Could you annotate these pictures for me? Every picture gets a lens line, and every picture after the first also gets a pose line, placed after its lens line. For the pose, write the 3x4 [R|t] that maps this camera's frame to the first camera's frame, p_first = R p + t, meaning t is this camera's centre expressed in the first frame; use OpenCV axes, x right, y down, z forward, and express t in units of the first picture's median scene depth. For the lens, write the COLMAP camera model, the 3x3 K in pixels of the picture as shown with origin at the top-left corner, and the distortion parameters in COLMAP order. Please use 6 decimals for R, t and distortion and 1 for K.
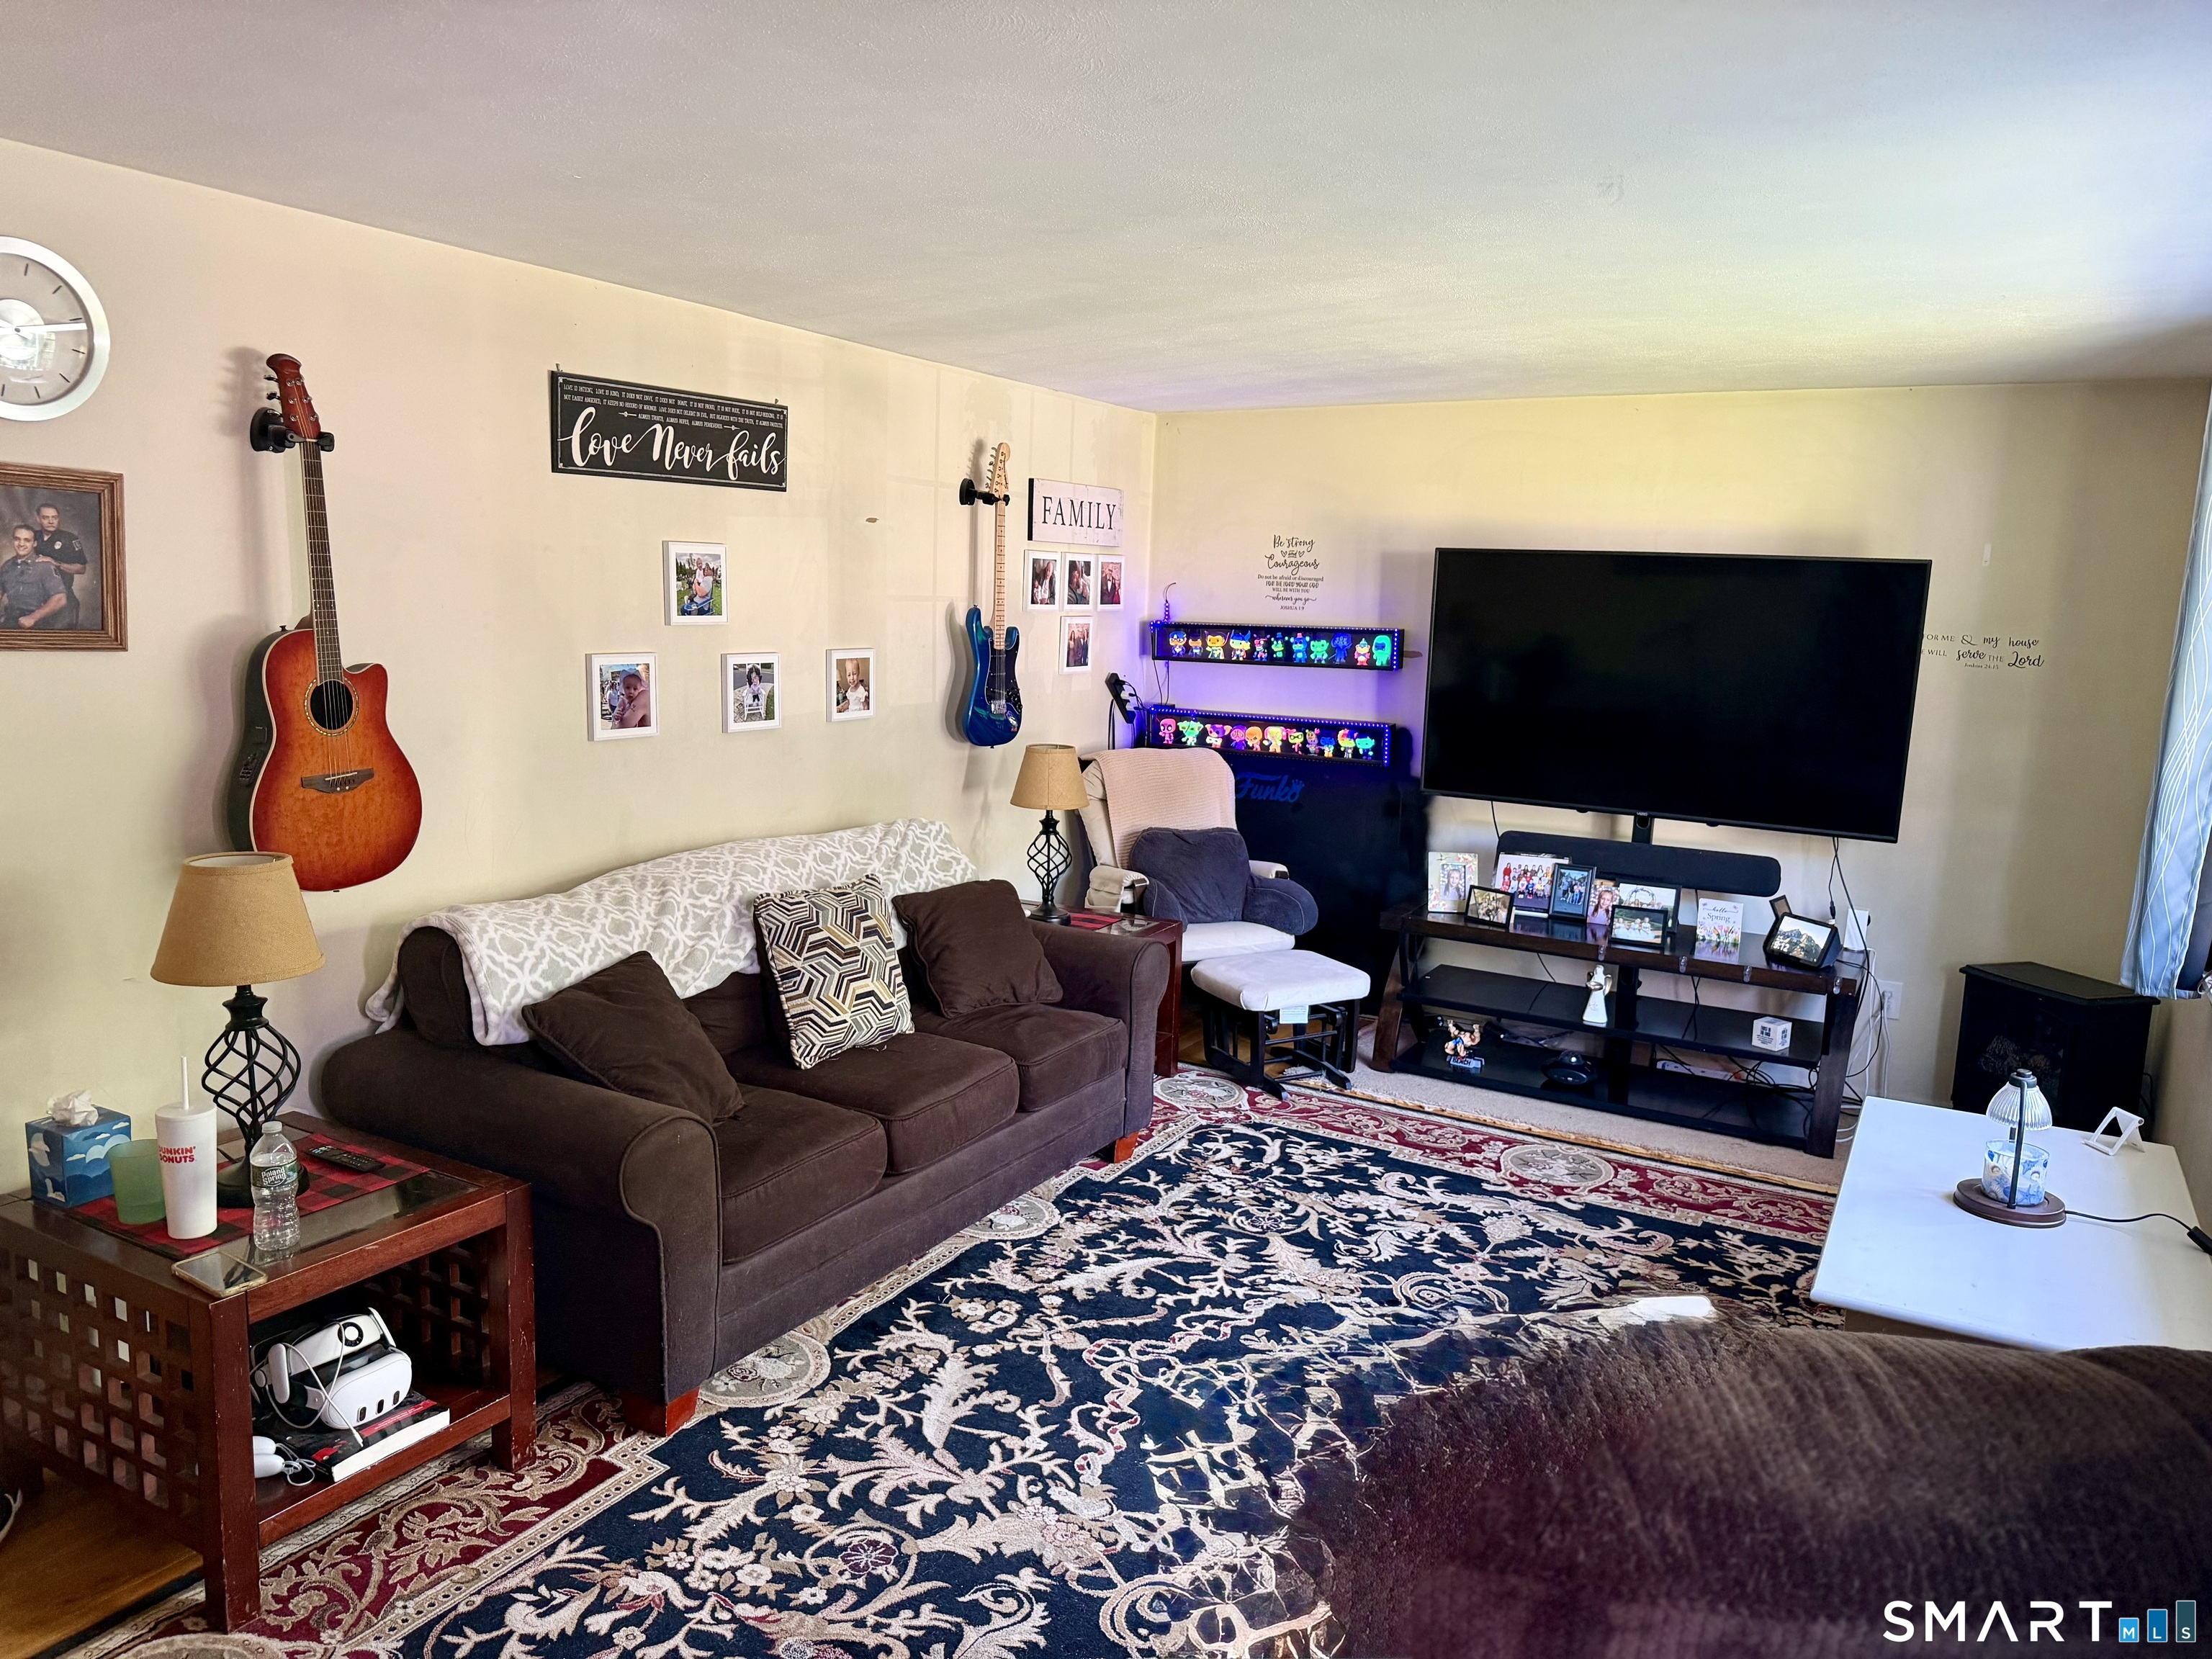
lens RADIAL K [[1546.6, 0, 1106.0], [0, 1546.6, 829.5], [0, 0, 1]] dist [0.190487, -0.357309]
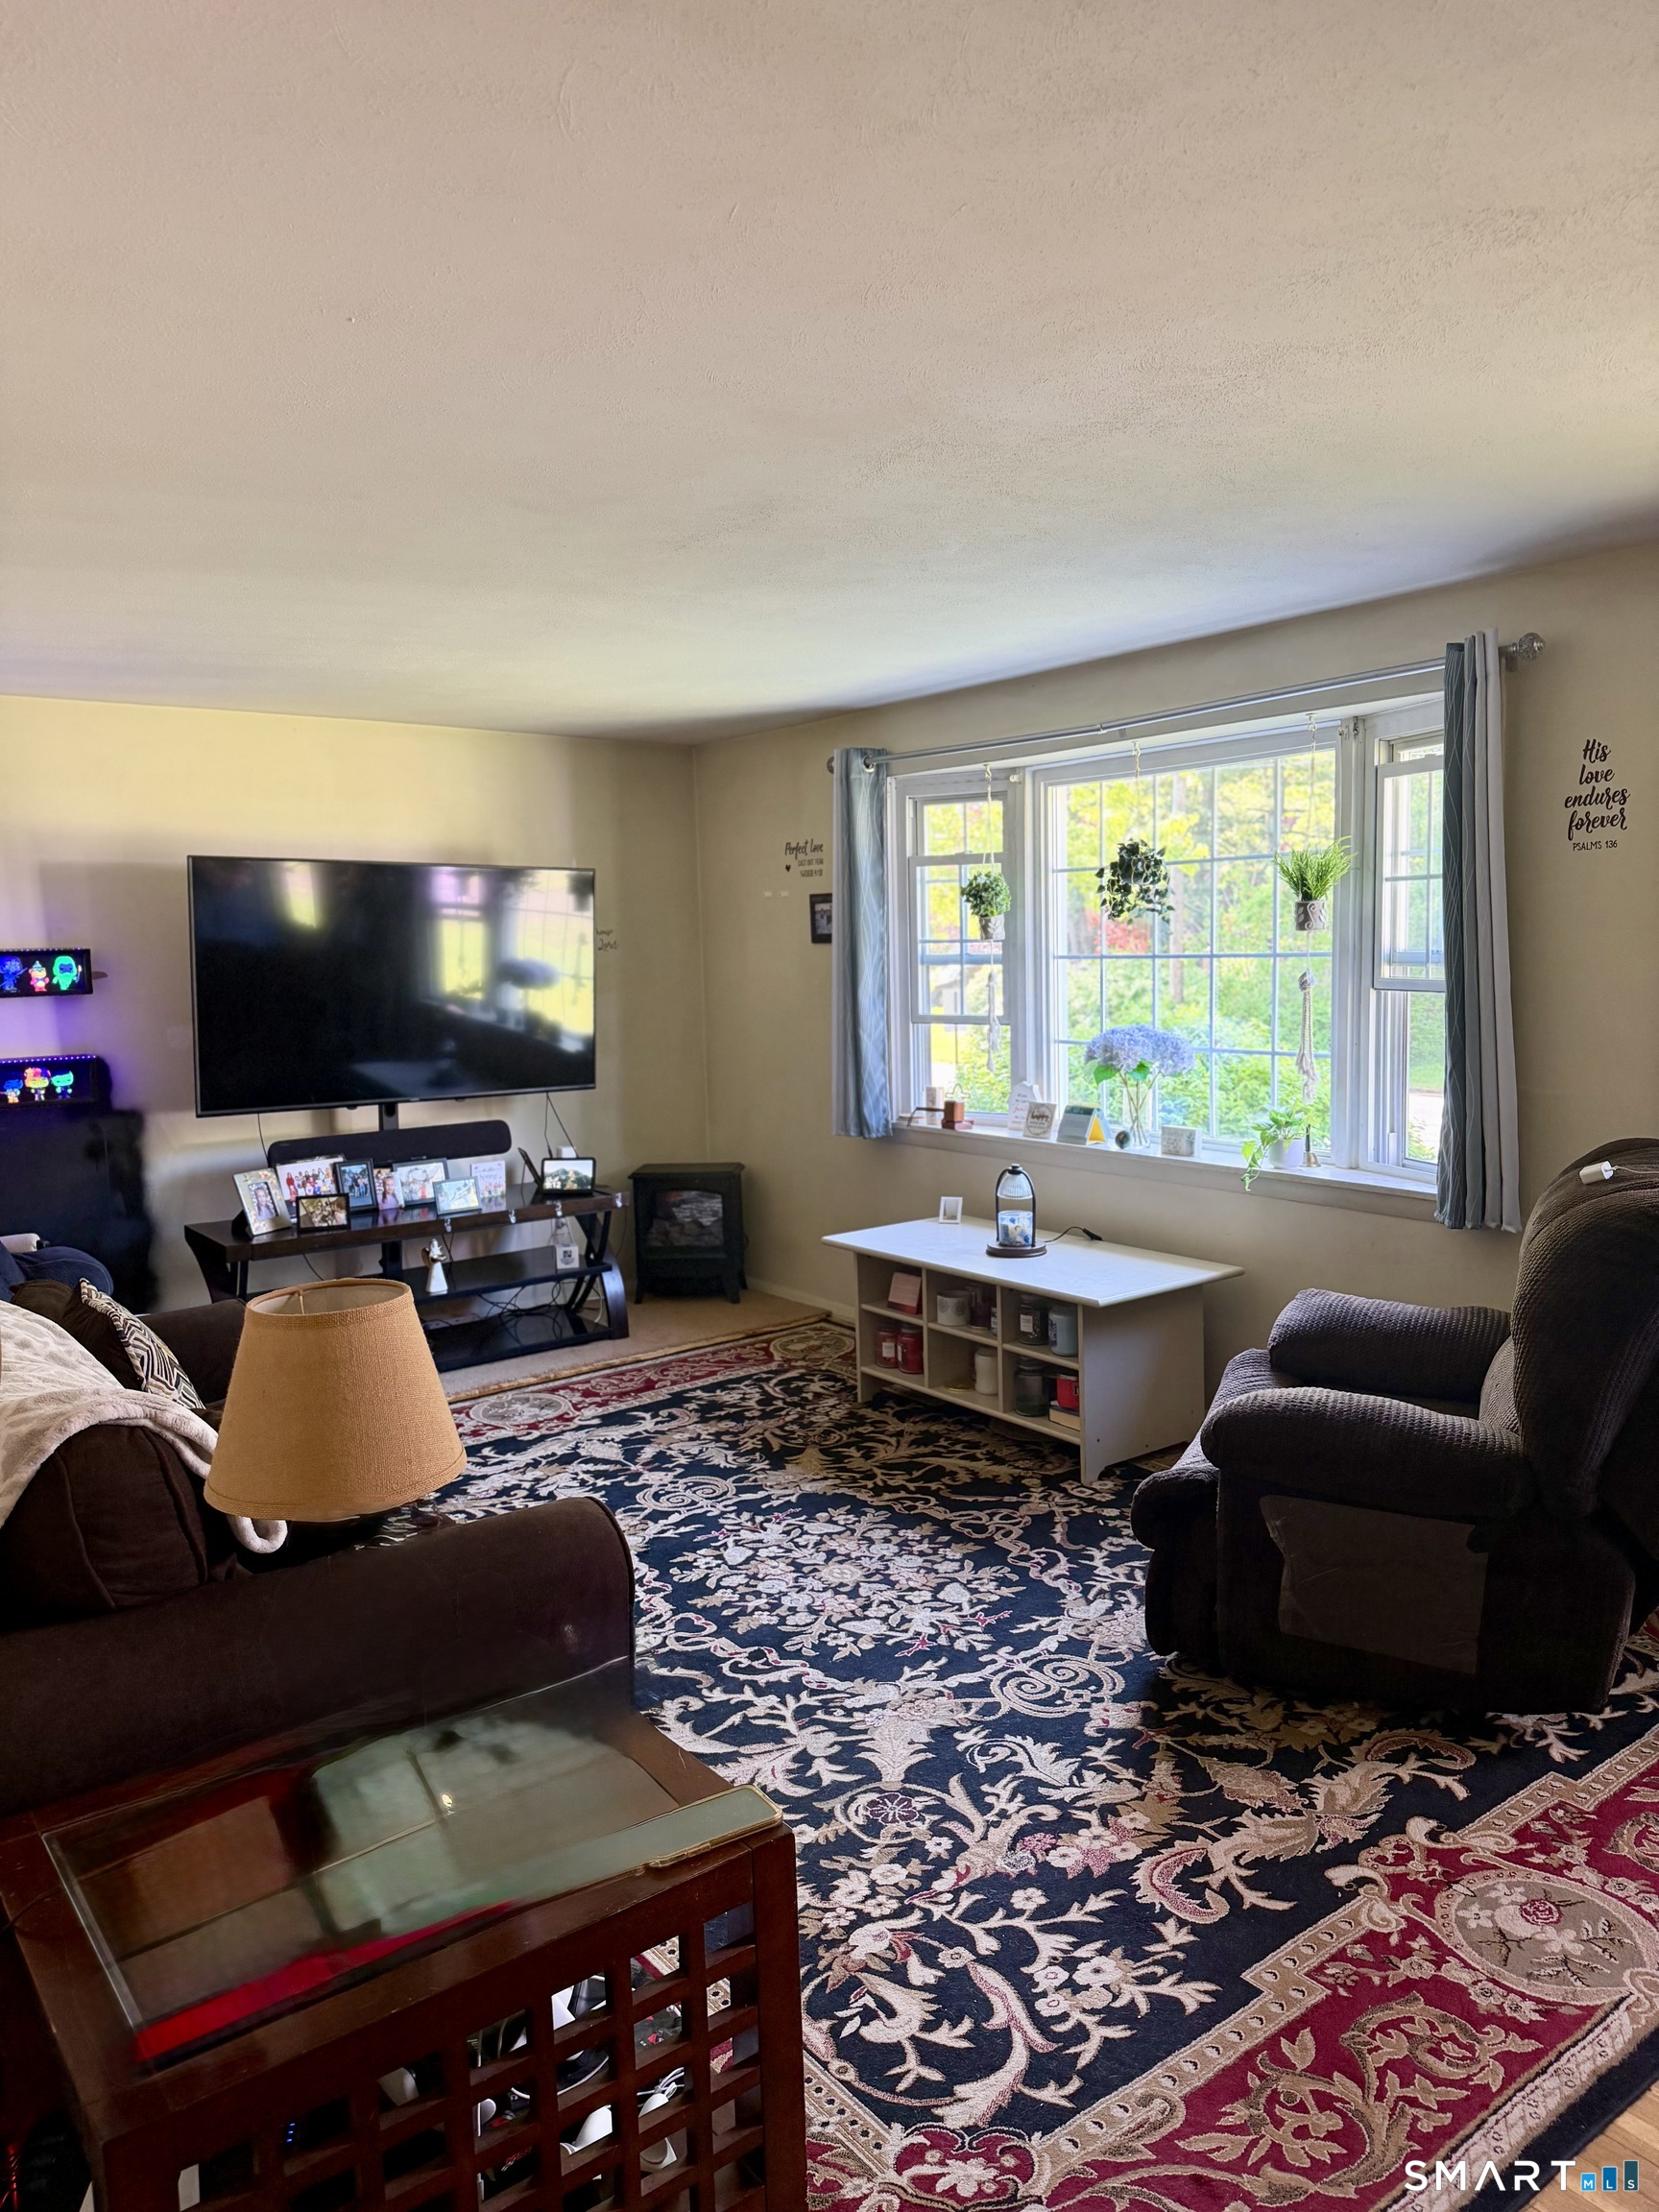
lens RADIAL K [[1538.6, 0, 824.3], [0, 1538.6, 1089.1], [0, 0, 1]] dist [0.186175, -0.351532]
pose [[0.390090, -0.128505, 0.911766, -0.619916], [0.179290, 0.981861, 0.061677, -0.037652], [-0.903153, 0.139411, 0.406053, 0.343131]]
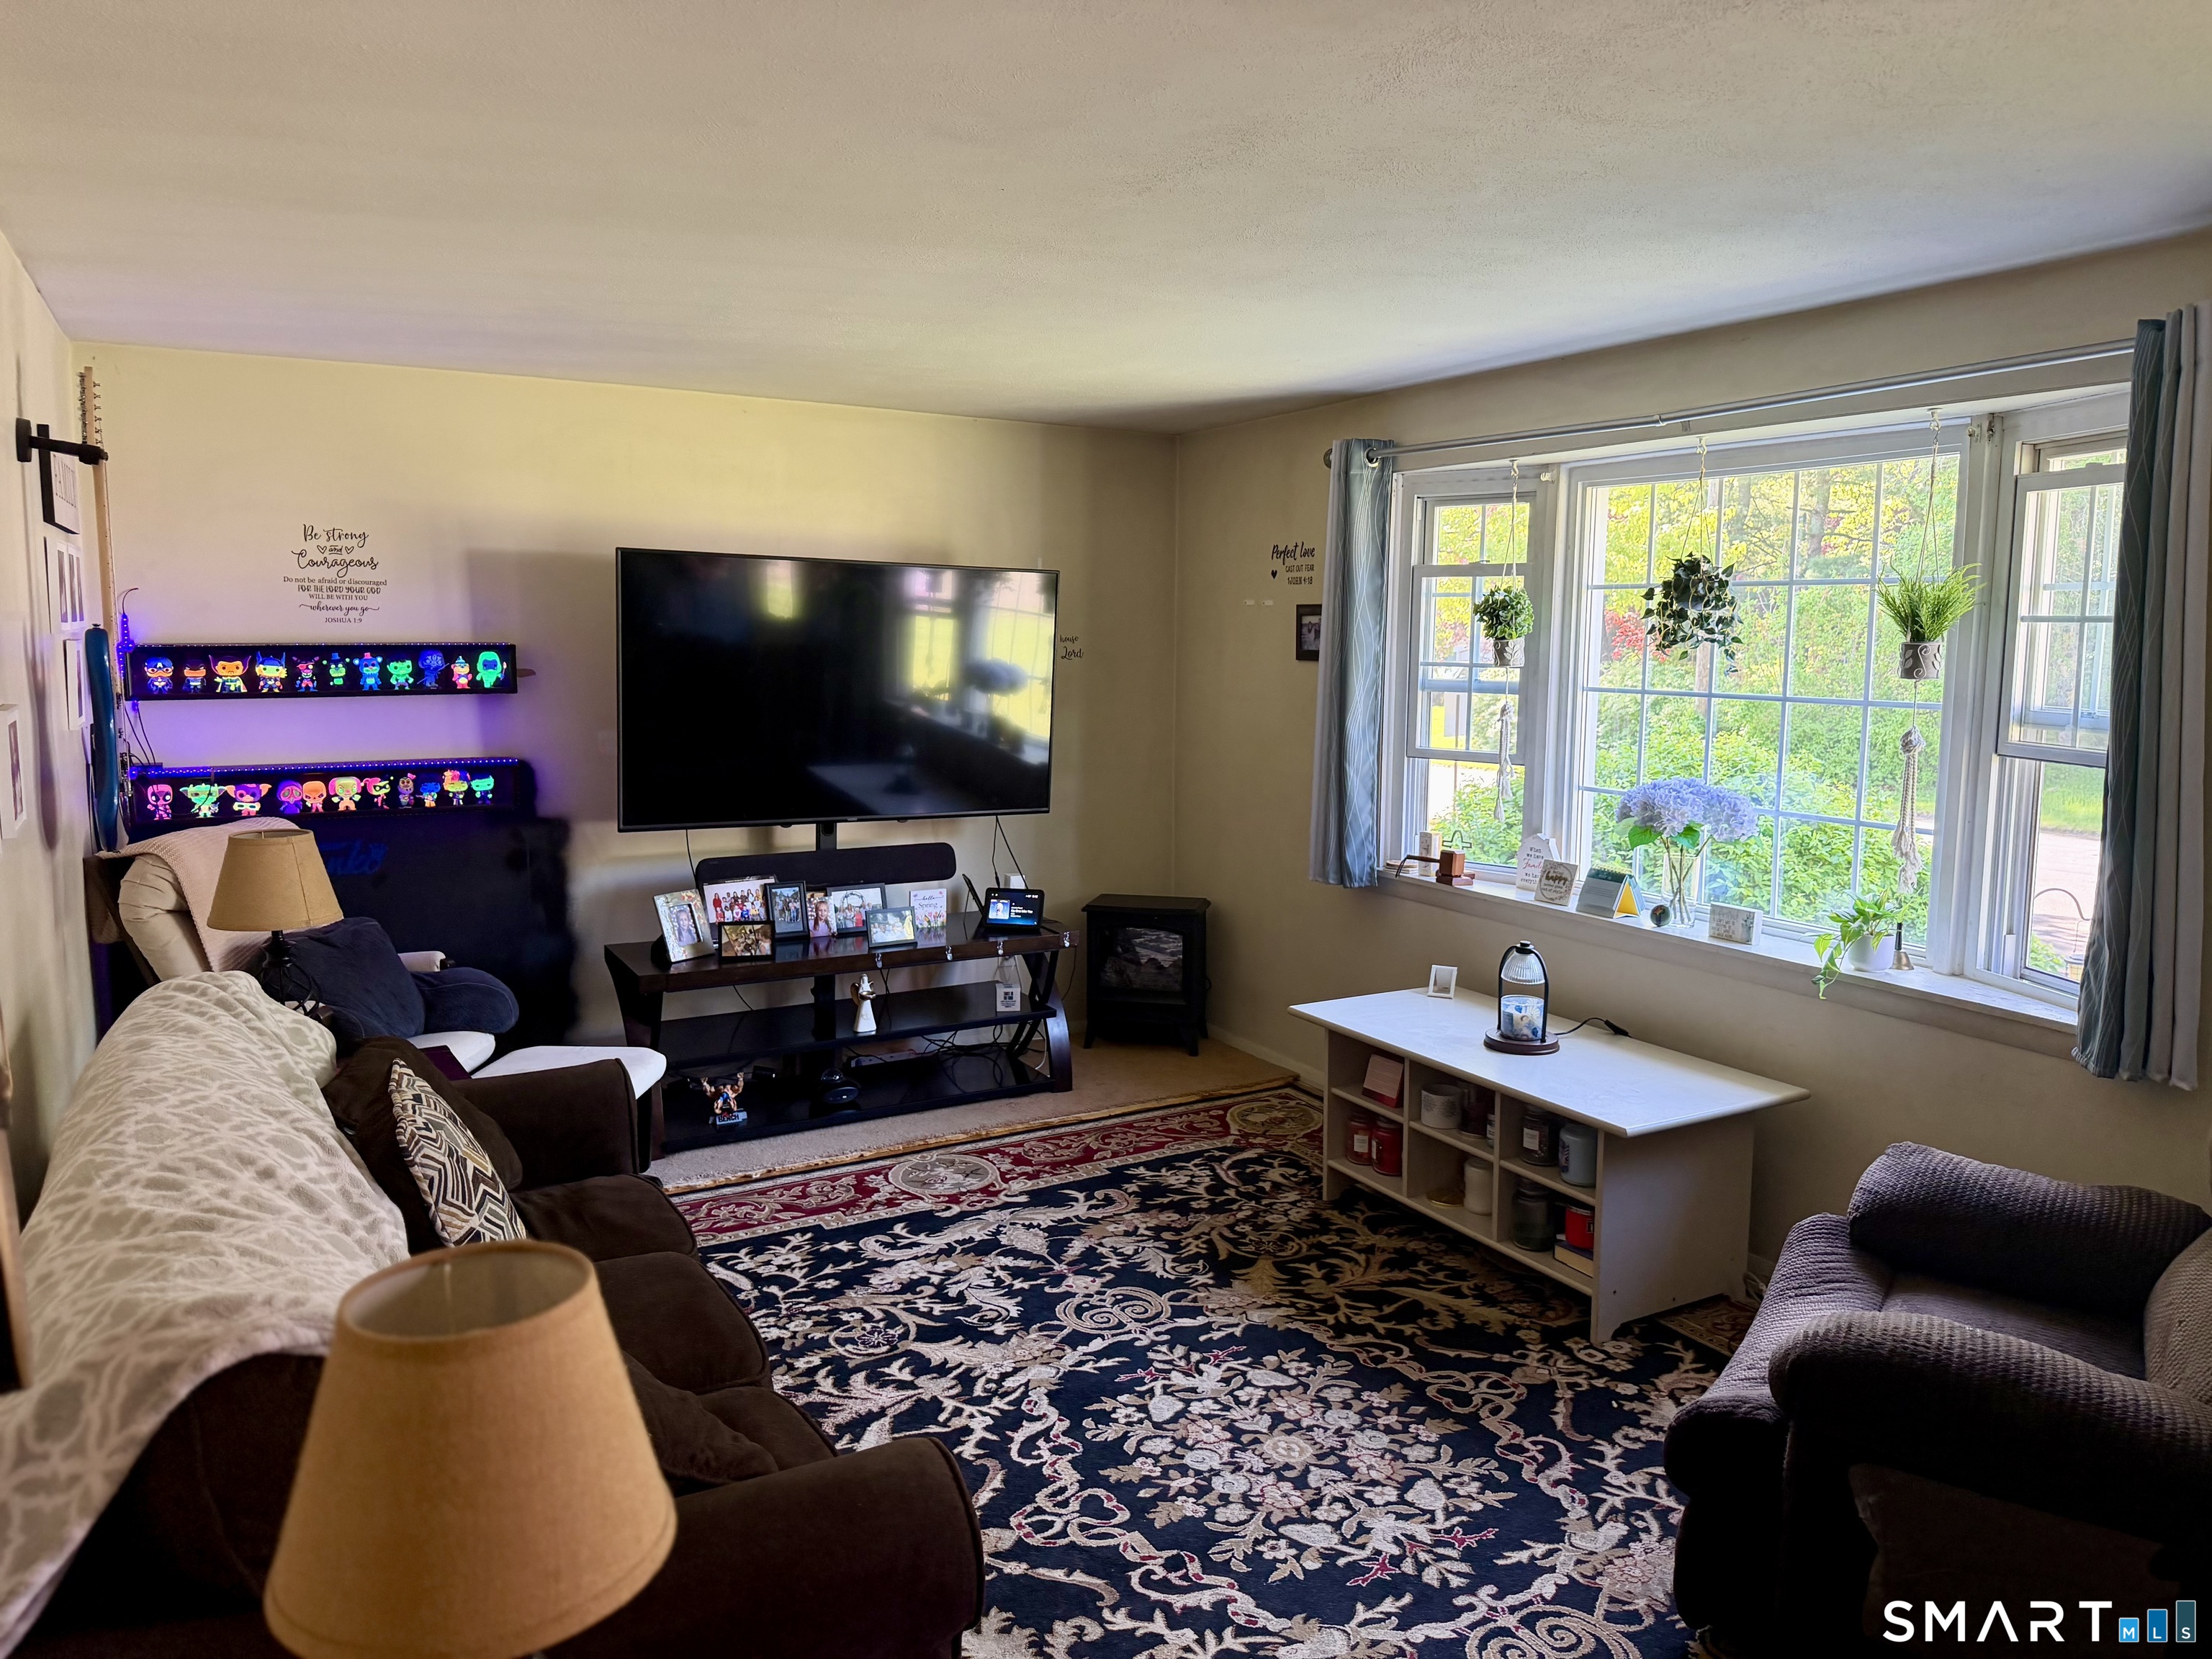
lens RADIAL K [[1538.6, 0, 1118.4], [0, 1538.6, 812.9], [0, 0, 1]] dist [0.186175, -0.351532]
pose [[0.508545, -0.128027, 0.851464, -0.479825], [0.141450, 0.987871, 0.064055, -0.061248], [-0.849338, 0.087865, 0.520486, 0.388638]]
